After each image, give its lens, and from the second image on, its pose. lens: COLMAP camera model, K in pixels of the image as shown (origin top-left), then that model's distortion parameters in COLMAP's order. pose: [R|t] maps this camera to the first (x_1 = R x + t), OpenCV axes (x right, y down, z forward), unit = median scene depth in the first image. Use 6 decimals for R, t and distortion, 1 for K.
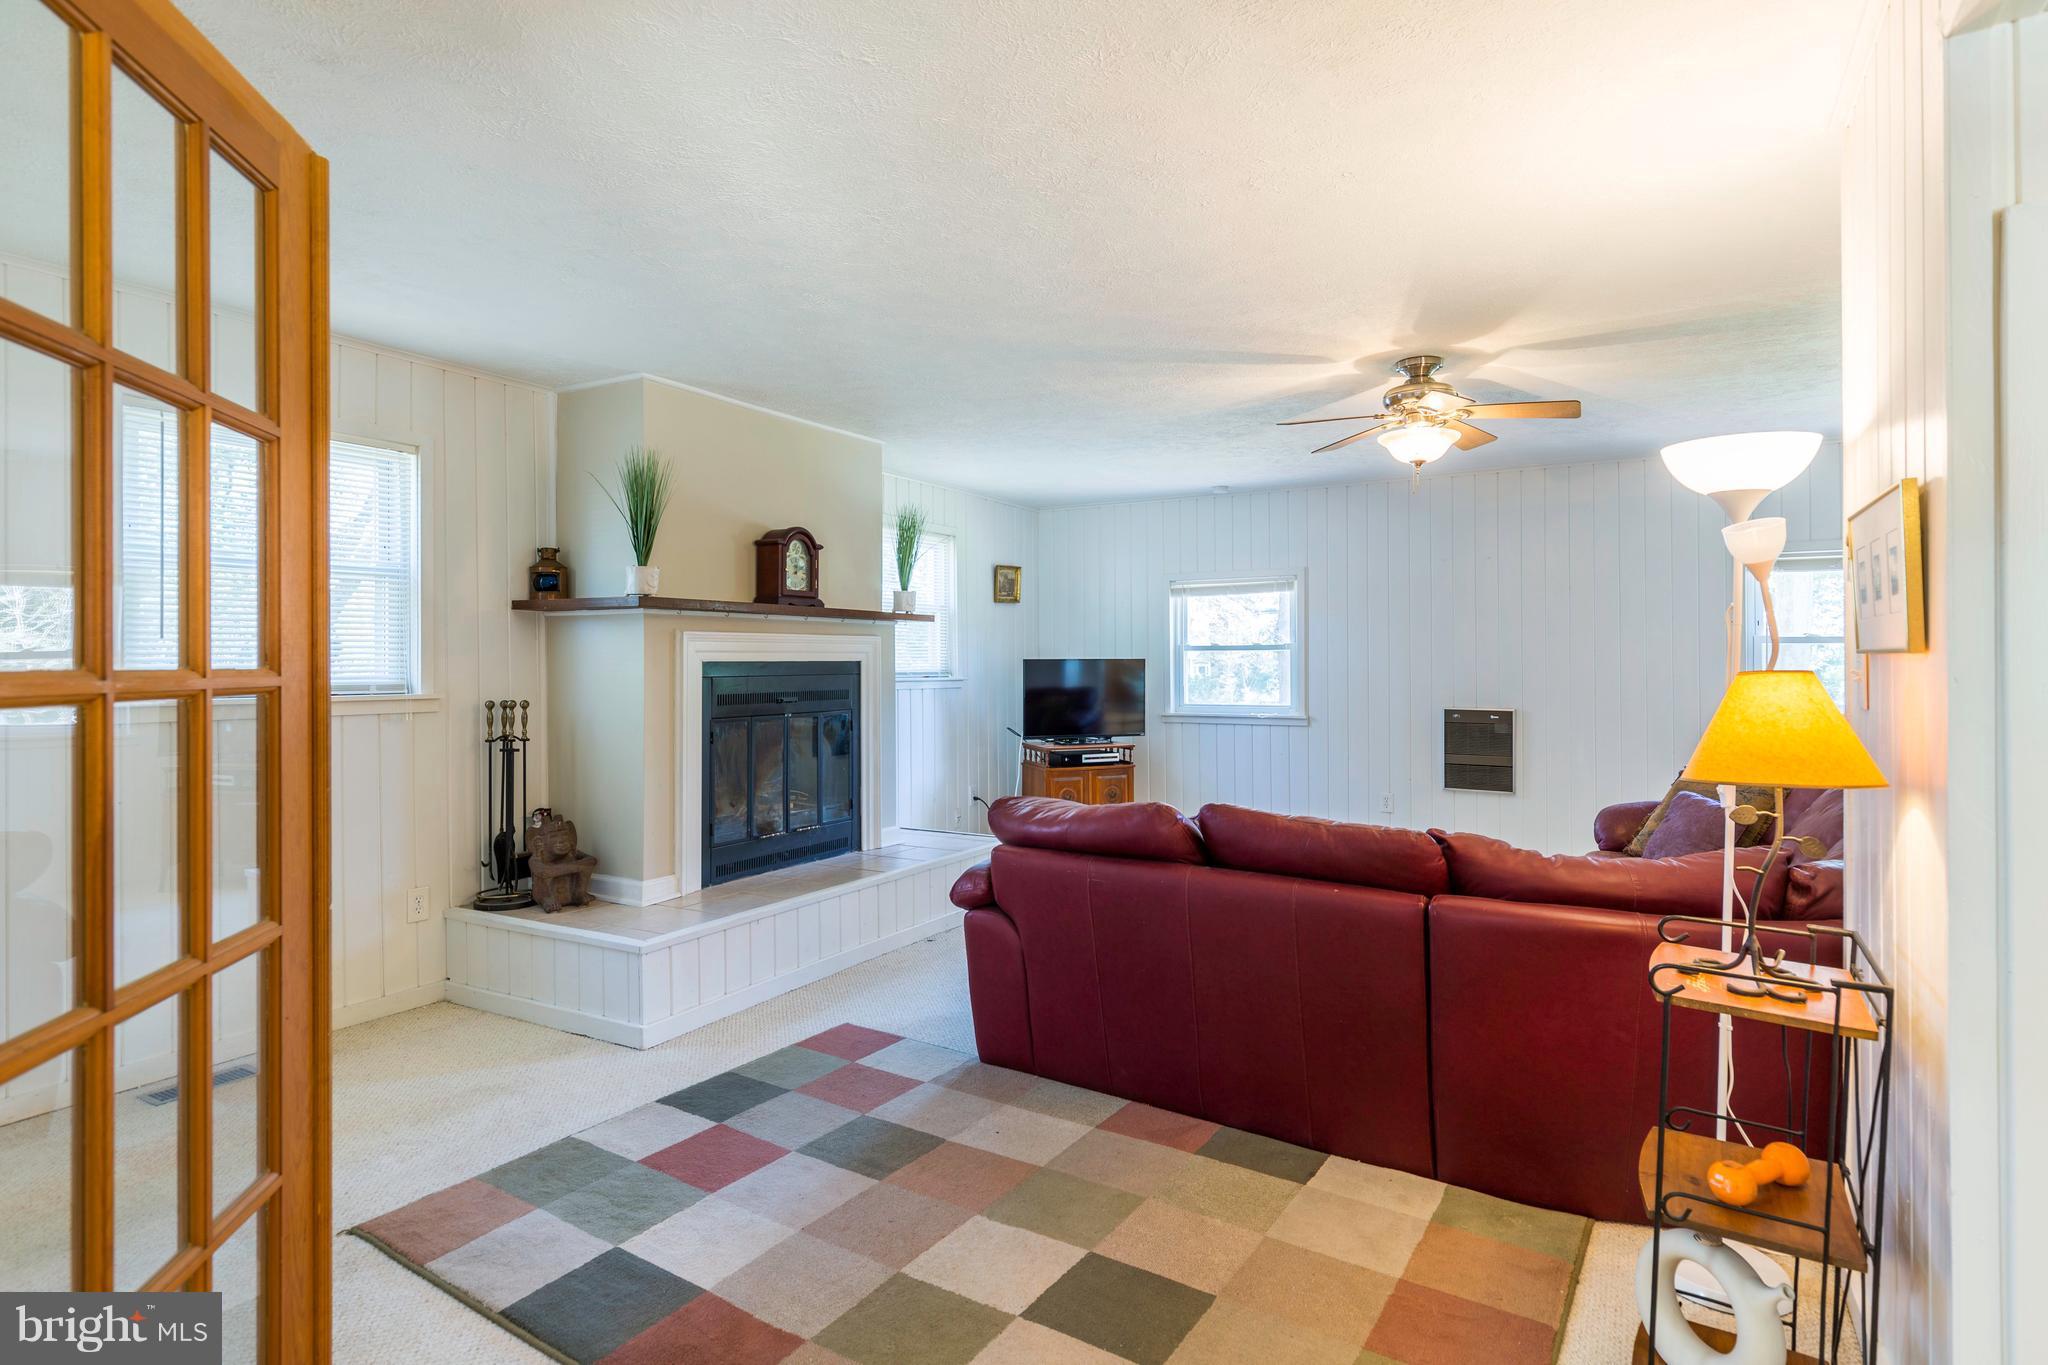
lens RADIAL K [[1025.4, 0, 1023.8], [0, 1025.4, 668.5], [0, 0, 1]] dist [-0.033966, 0.021300]
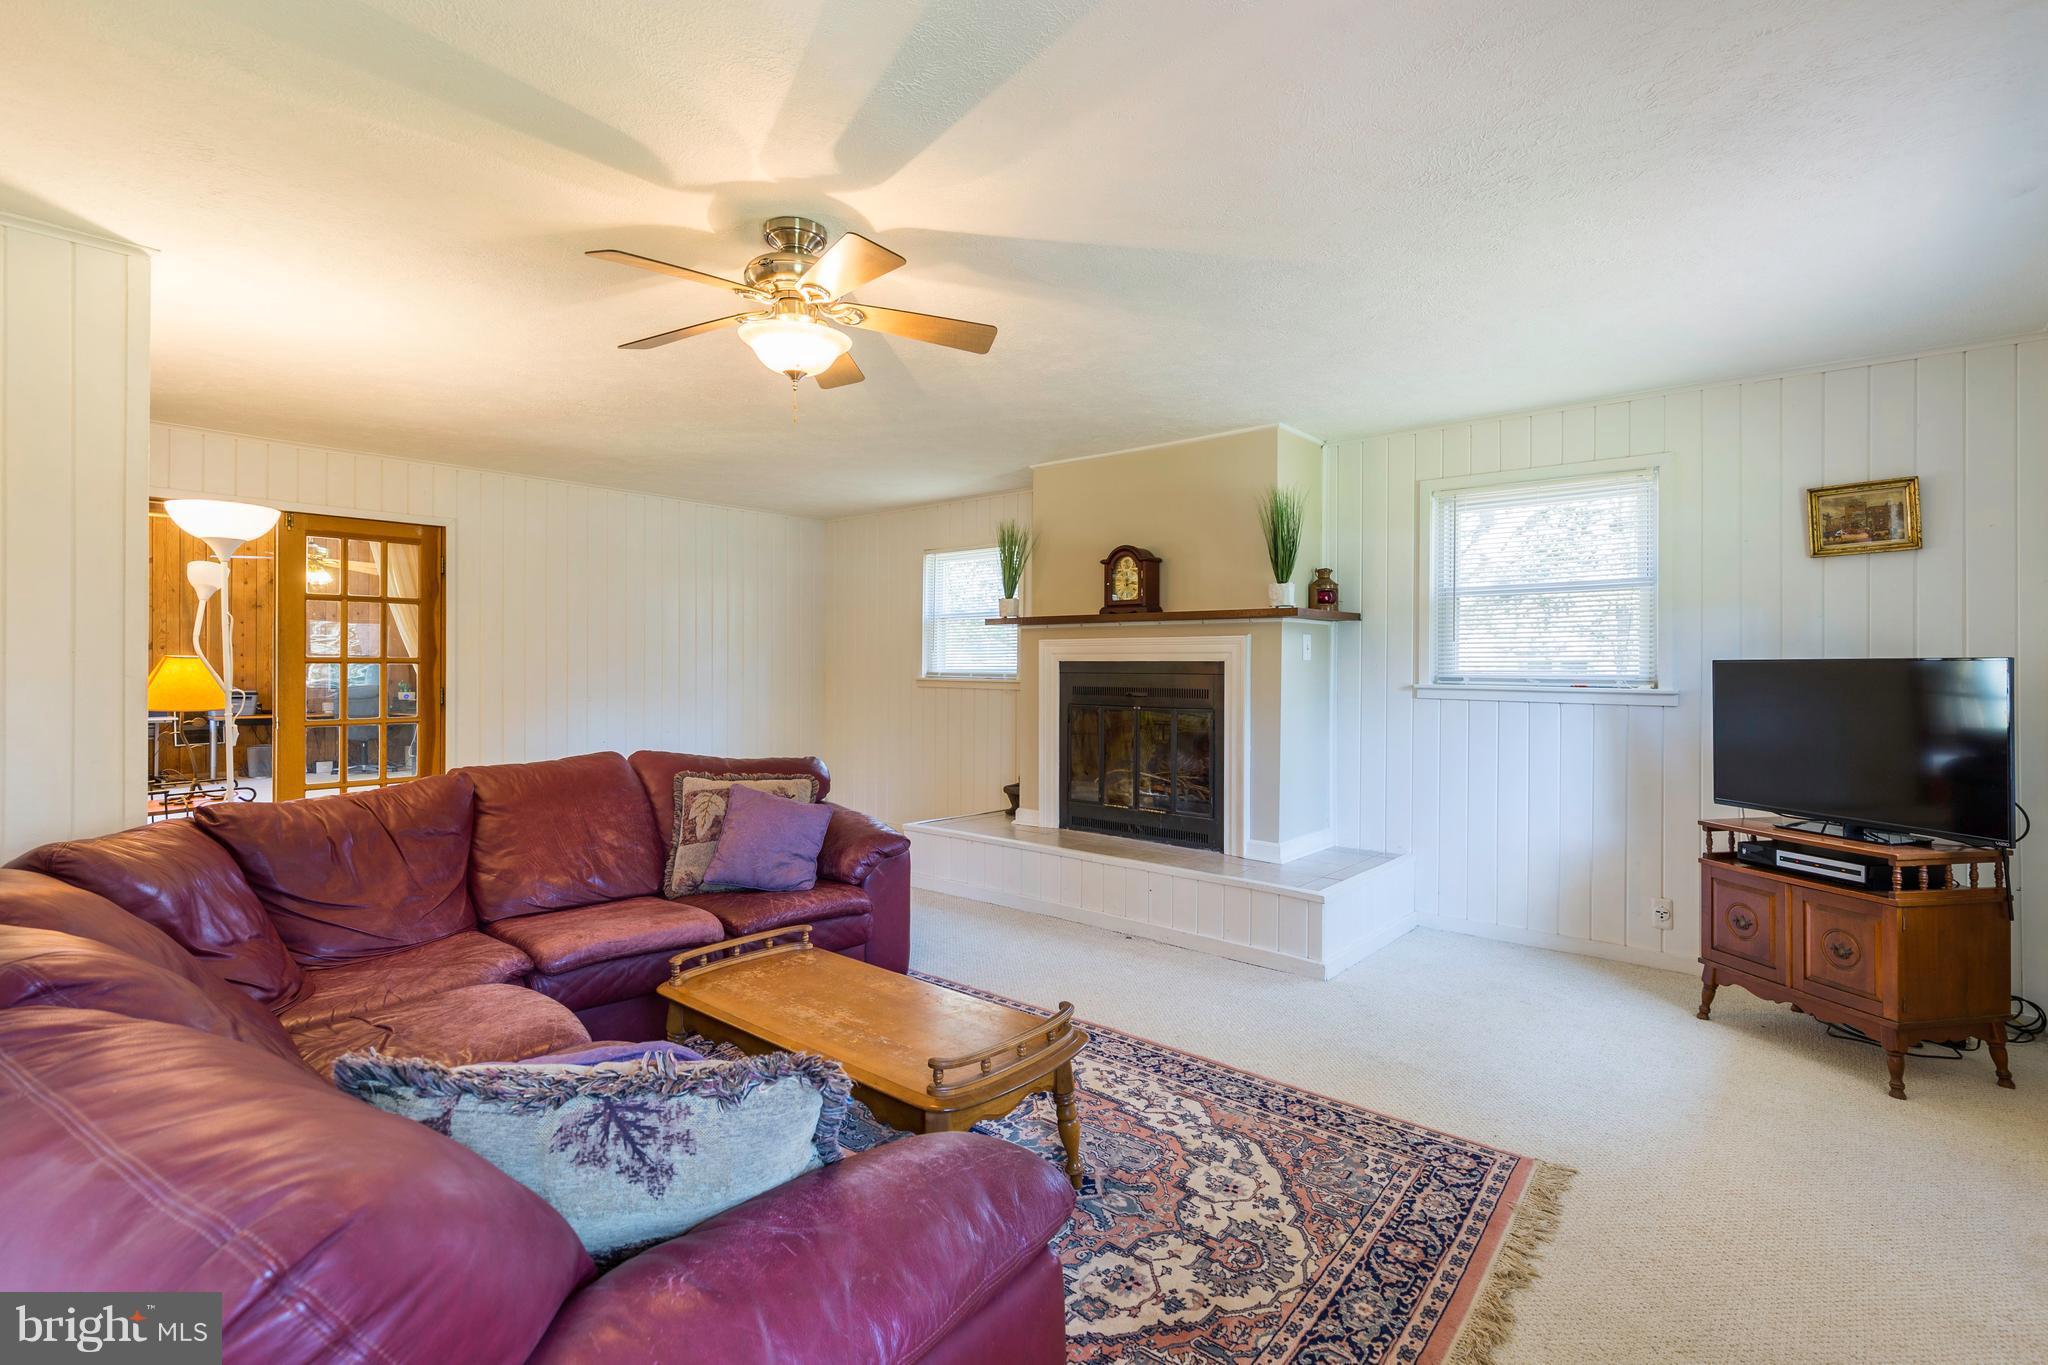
lens RADIAL K [[927.6, 0, 1024.0], [0, 927.6, 682.5], [0, 0, 1]] dist [-0.000482, -0.000216]
pose [[-0.166498, 0.014370, -0.985937, 0.817643], [-0.014585, 0.999749, 0.017034, 0.000438], [0.985934, 0.017216, -0.166247, 1.034594]]
